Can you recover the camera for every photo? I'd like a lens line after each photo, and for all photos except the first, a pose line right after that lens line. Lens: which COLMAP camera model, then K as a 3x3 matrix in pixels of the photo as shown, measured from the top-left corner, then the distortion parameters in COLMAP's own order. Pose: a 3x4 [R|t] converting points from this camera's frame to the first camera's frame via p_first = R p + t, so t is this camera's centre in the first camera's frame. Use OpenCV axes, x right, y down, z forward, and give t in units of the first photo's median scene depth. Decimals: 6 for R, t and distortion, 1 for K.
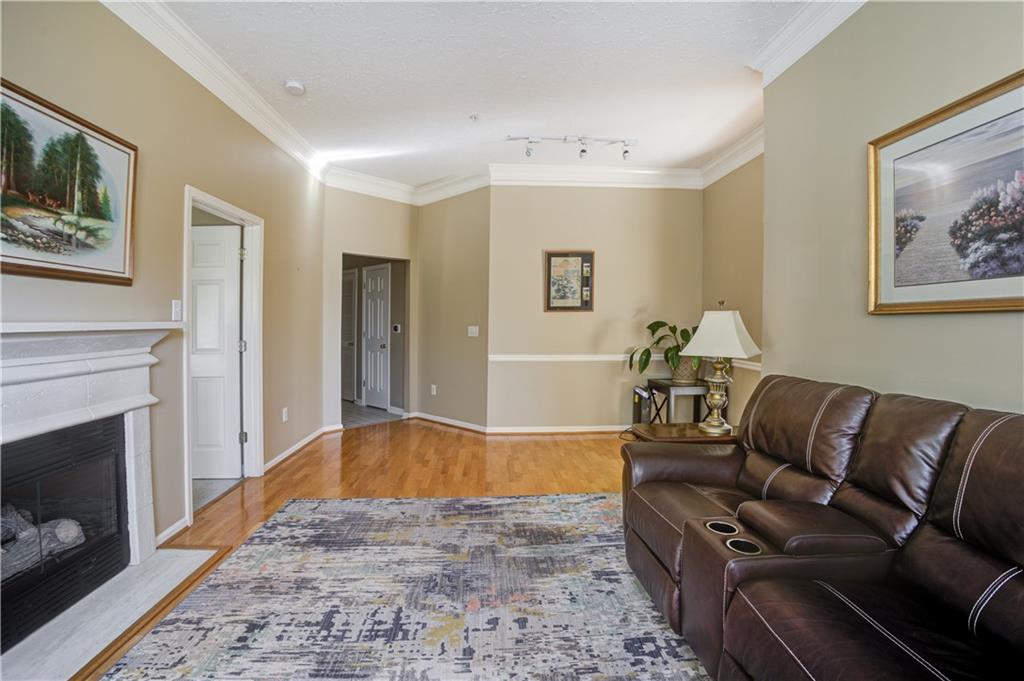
lens RADIAL K [[461.6, 0, 507.5], [0, 461.6, 329.2], [0, 0, 1]] dist [-0.075034, 0.018531]
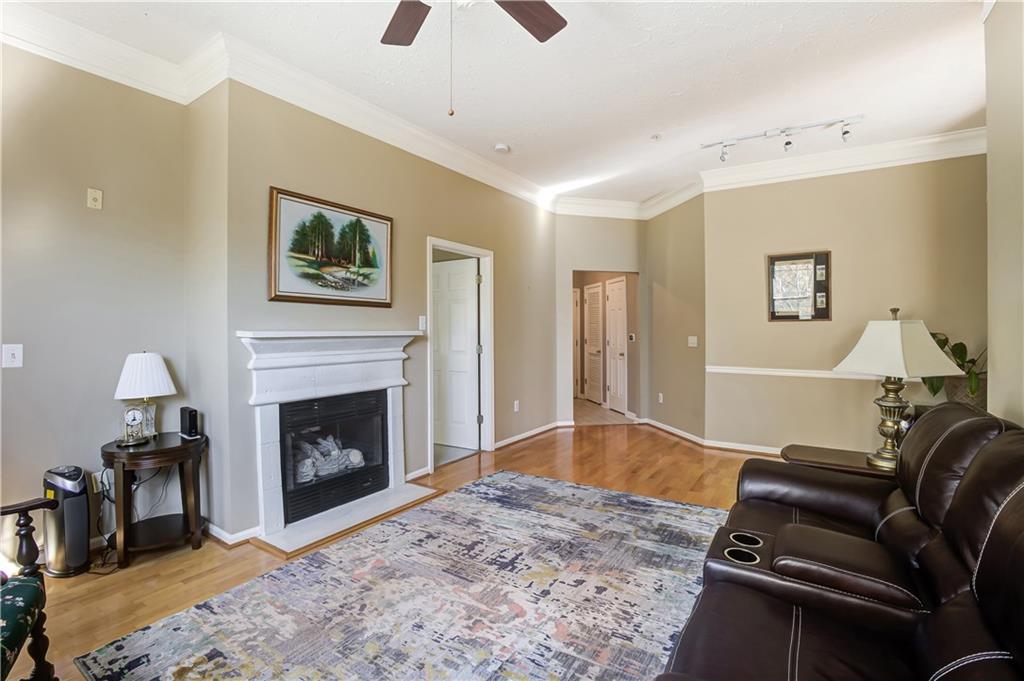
lens RADIAL K [[470.9, 0, 512.0], [0, 470.9, 340.5], [0, 0, 1]] dist [-0.077281, 0.040846]
pose [[0.812467, 0.015868, -0.582791, 0.422040], [-0.012994, 0.999874, 0.009108, -0.002818], [0.582862, 0.000173, 0.812571, -0.088112]]
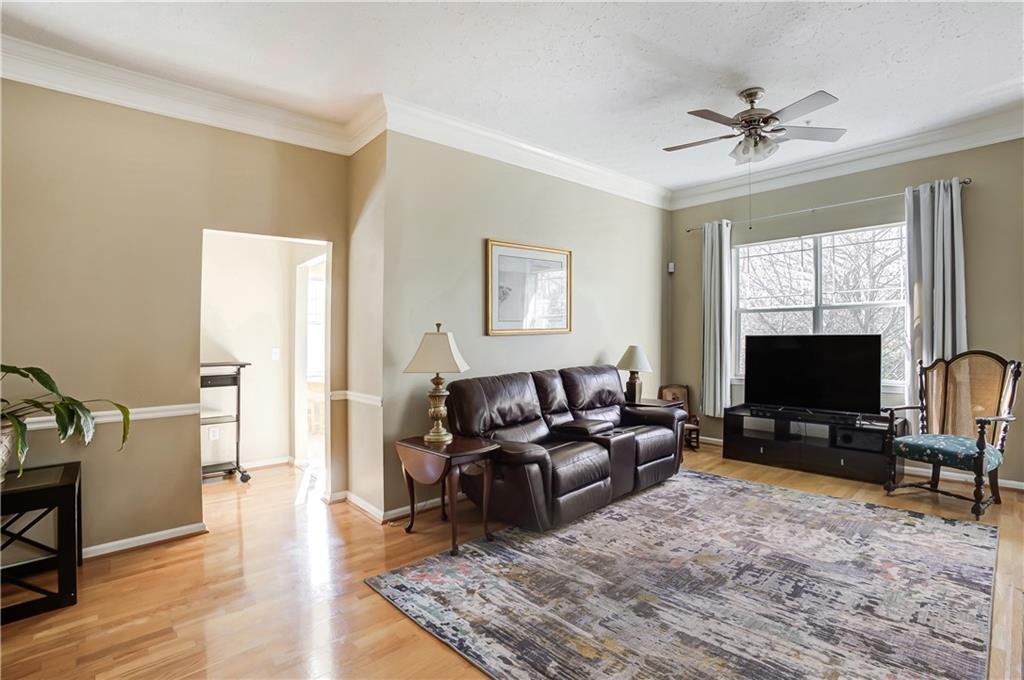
lens RADIAL K [[484.6, 0, 546.1], [0, 484.6, 335.8], [0, 0, 1]] dist [-0.085461, 0.027657]
pose [[-0.658800, 0.021068, 0.752023, -0.709988], [0.040881, 0.999133, 0.007823, -0.037447], [-0.751206, 0.035897, -0.659090, 1.790747]]
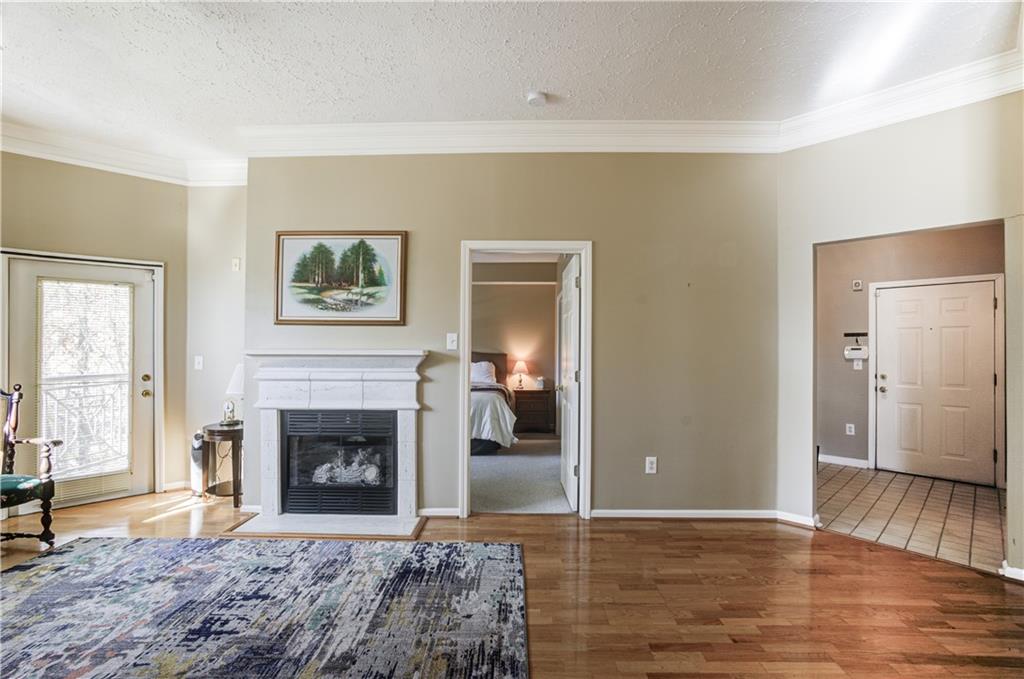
lens RADIAL K [[459.0, 0, 508.2], [0, 459.0, 349.8], [0, 0, 1]] dist [-0.045048, 0.021472]
pose [[-0.068242, 0.004143, -0.997660, 0.610851], [-0.020843, 0.999767, 0.005578, -0.033651], [0.997451, 0.021175, -0.068139, 1.387899]]
